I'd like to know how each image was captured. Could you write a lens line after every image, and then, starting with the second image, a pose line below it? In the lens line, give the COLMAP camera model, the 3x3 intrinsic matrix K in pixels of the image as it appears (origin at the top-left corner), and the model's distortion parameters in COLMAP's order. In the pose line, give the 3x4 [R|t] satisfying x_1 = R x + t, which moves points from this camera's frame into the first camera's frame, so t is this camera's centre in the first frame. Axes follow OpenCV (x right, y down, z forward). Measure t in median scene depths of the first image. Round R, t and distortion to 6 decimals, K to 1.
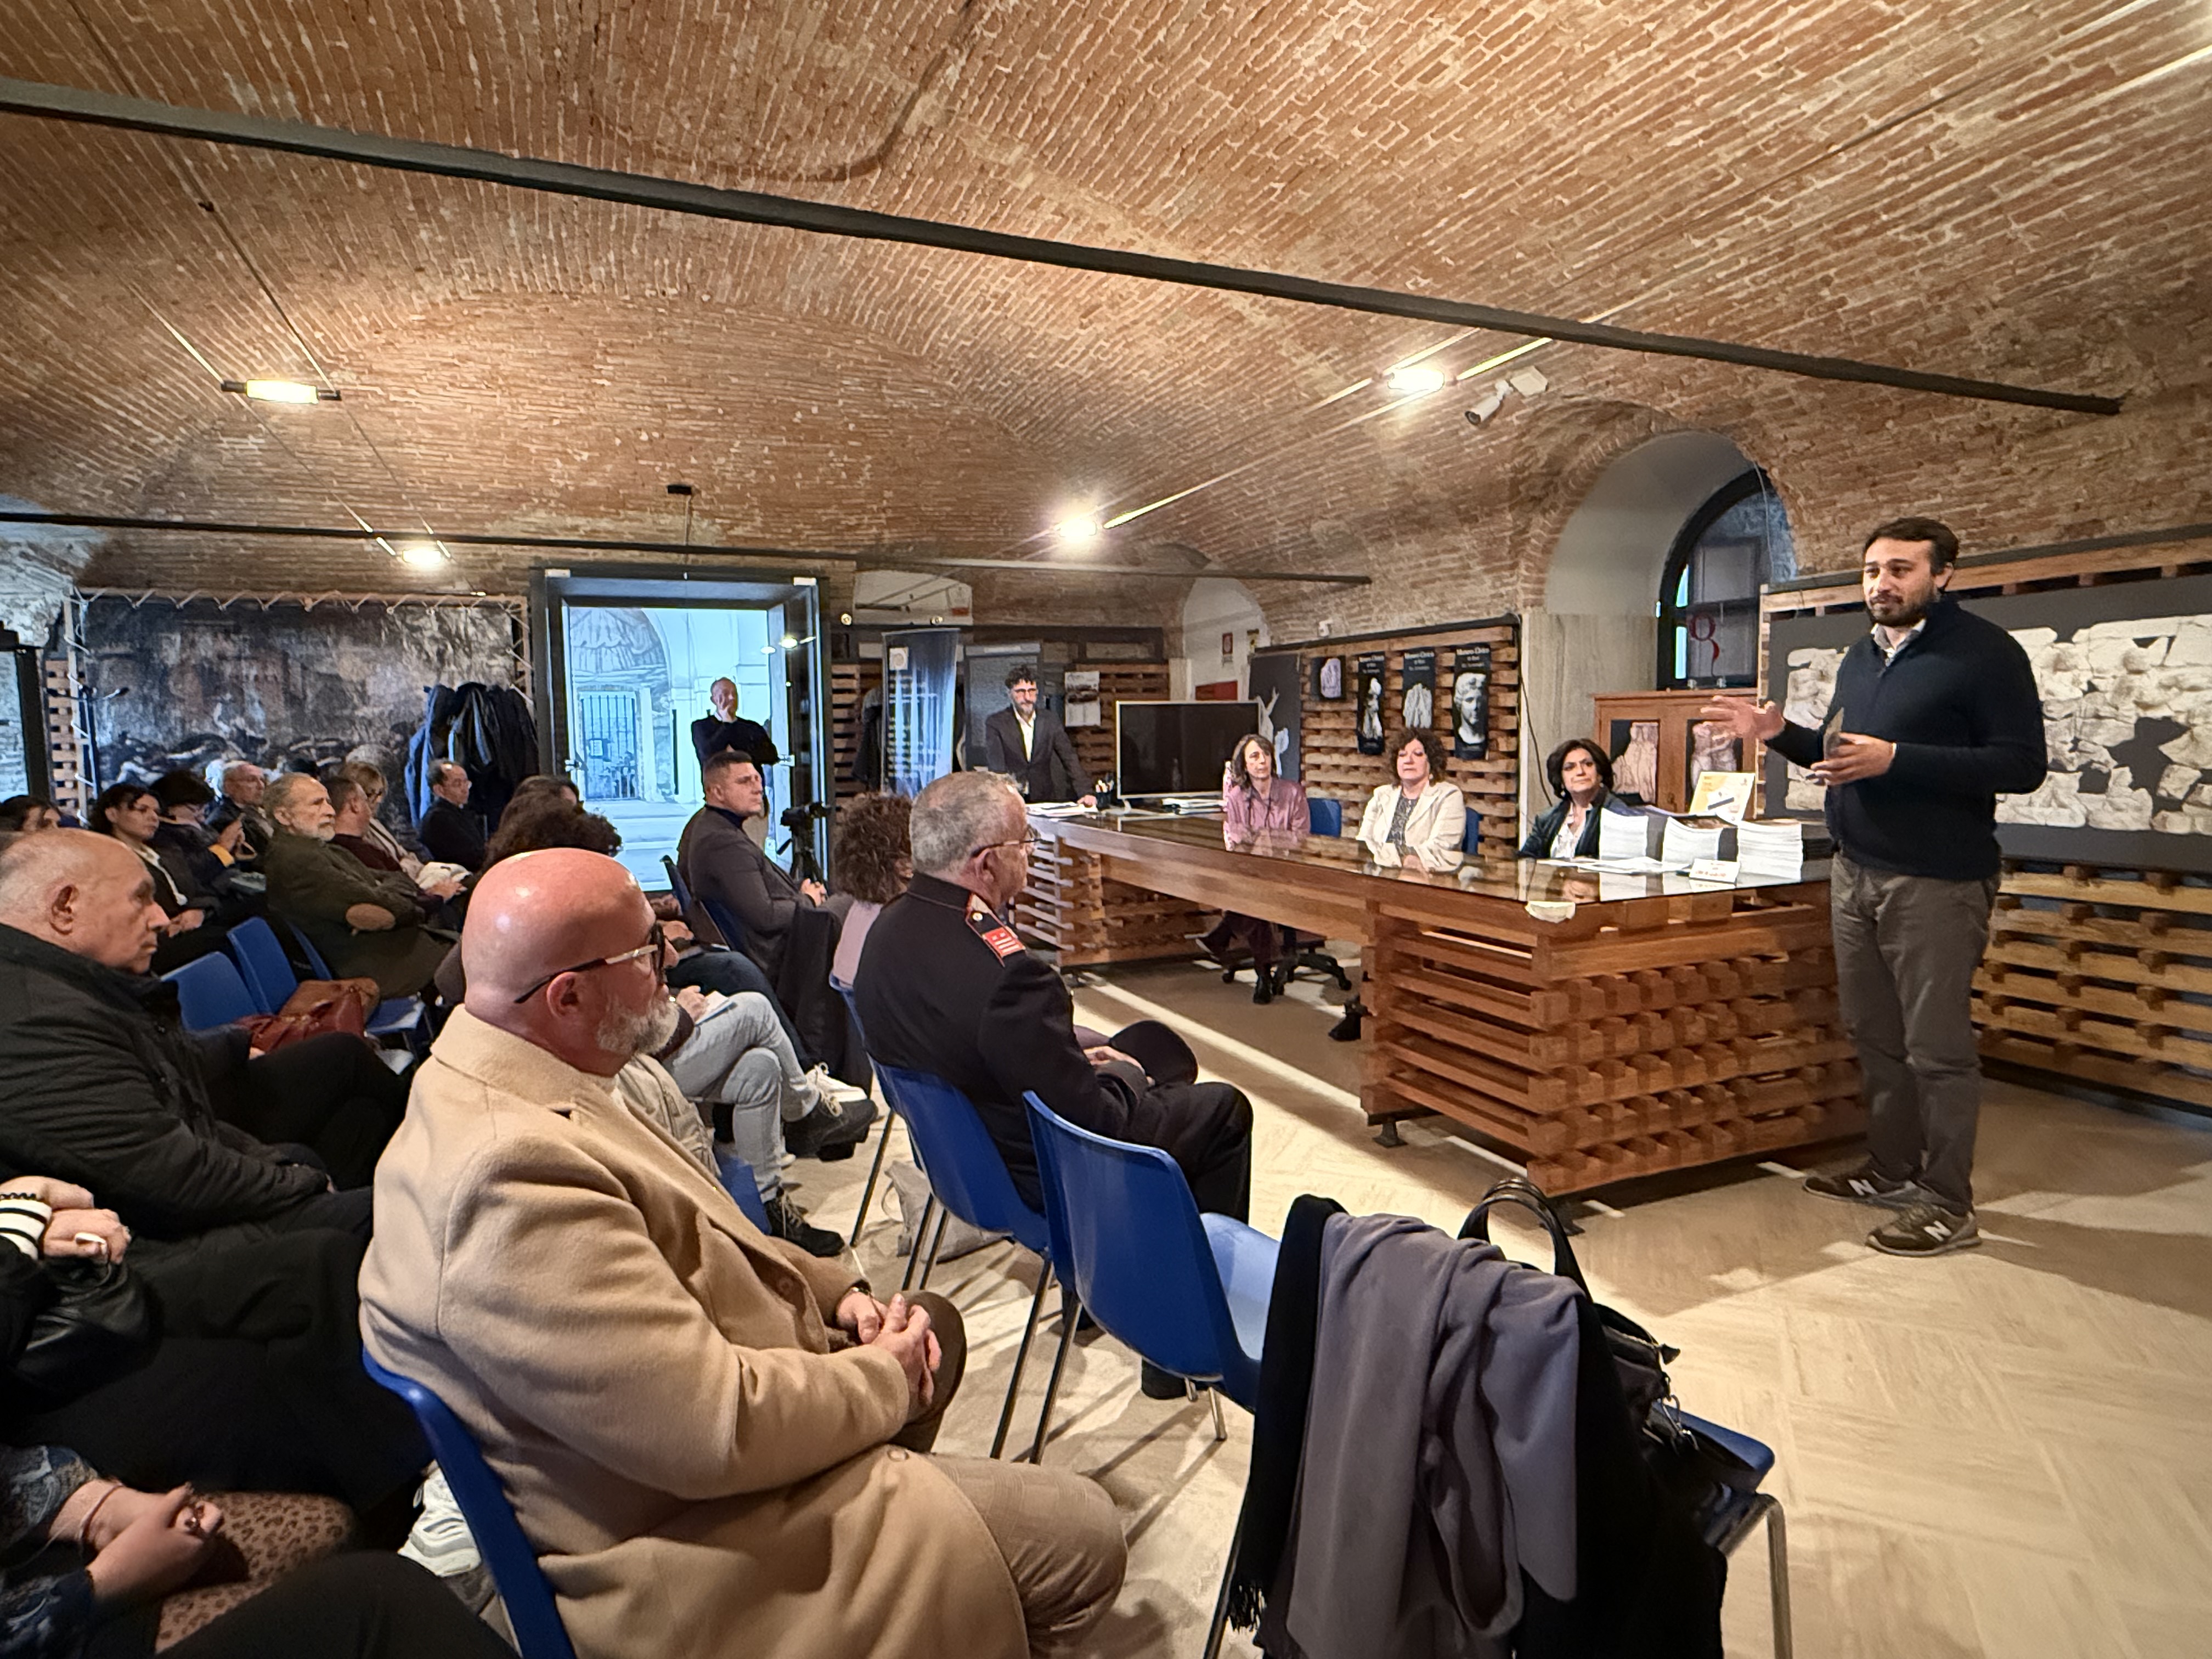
lens RADIAL K [[1219.7, 0, 1106.0], [0, 1219.7, 829.5], [0, 0, 1]] dist [0.006665, 0.001463]
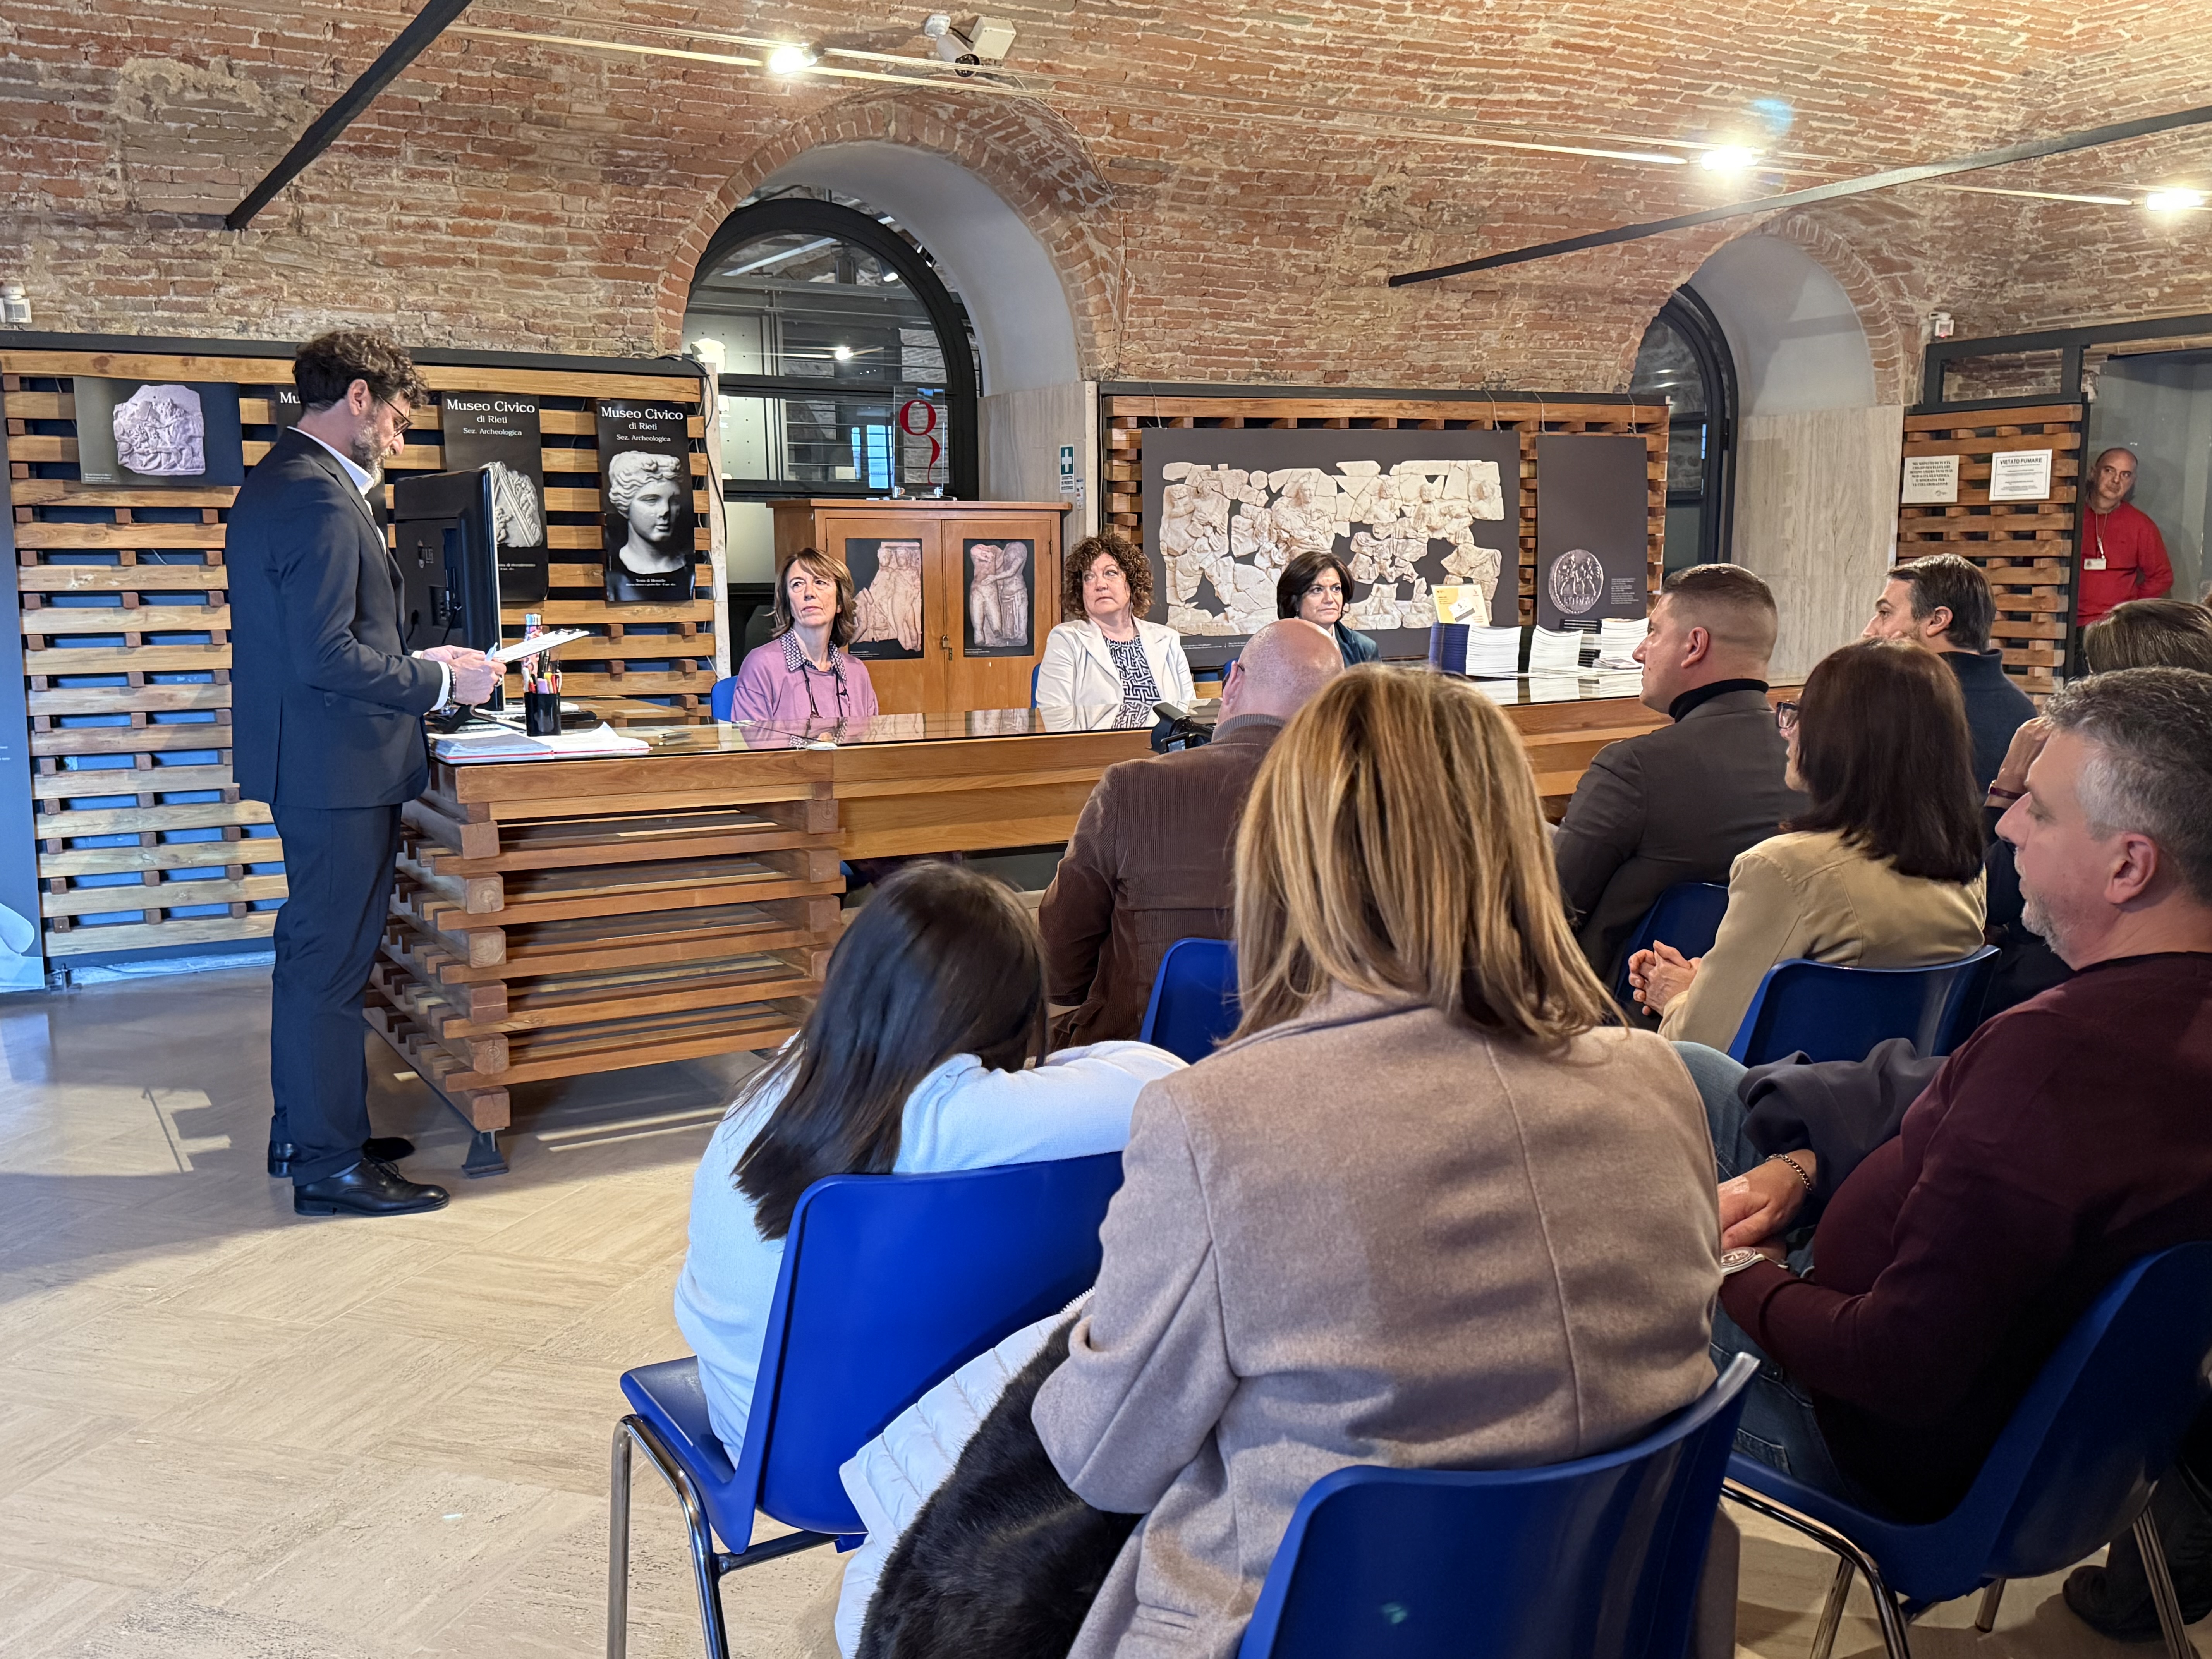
lens RADIAL K [[1964.4, 0, 1107.9], [0, 1964.4, 838.8], [0, 0, 1]] dist [0.186963, -0.394226]
pose [[-0.107890, -0.131391, 0.985442, -0.949902], [0.092695, 0.985580, 0.141558, -0.083502], [-0.989832, 0.106619, -0.094155, 1.232450]]
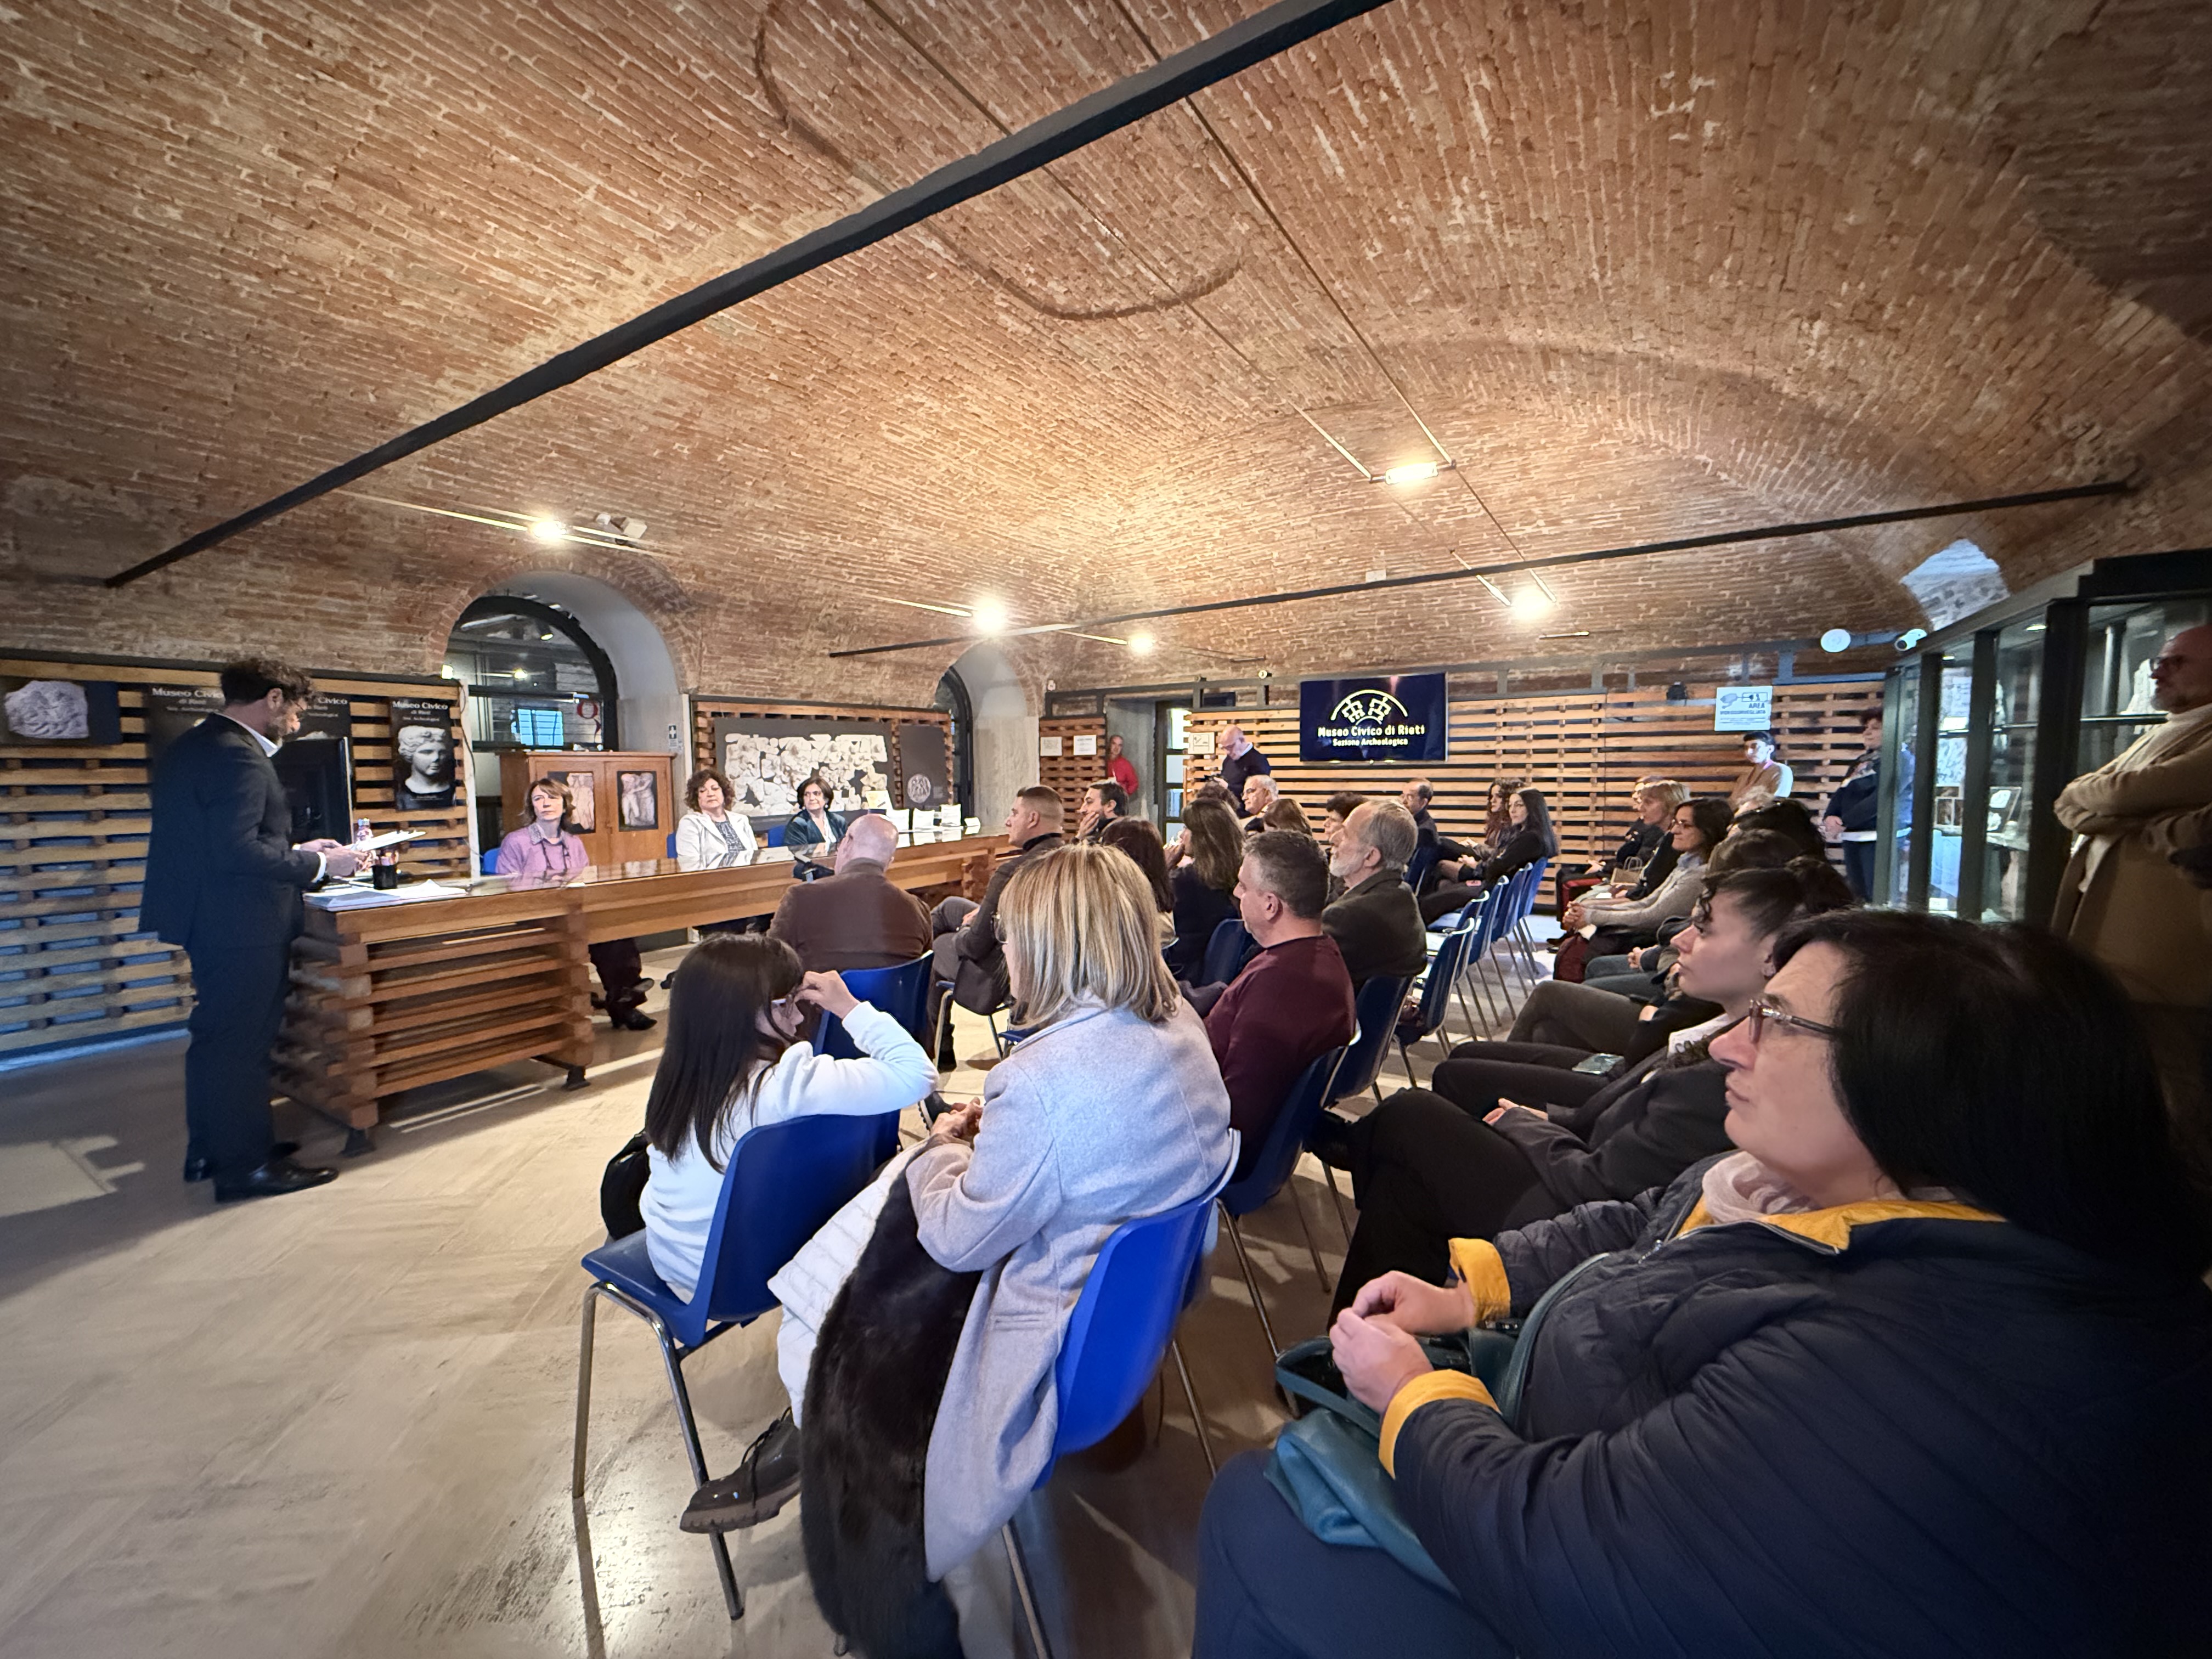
lens RADIAL K [[875.5, 0, 1098.3], [0, 875.5, 833.8], [0, 0, 1]] dist [0.001722, 0.000476]
pose [[-0.553777, -0.044486, 0.831476, -0.903668], [0.089988, 0.989526, 0.112876, -0.096329], [-0.827788, 0.137331, -0.543973, 1.303274]]
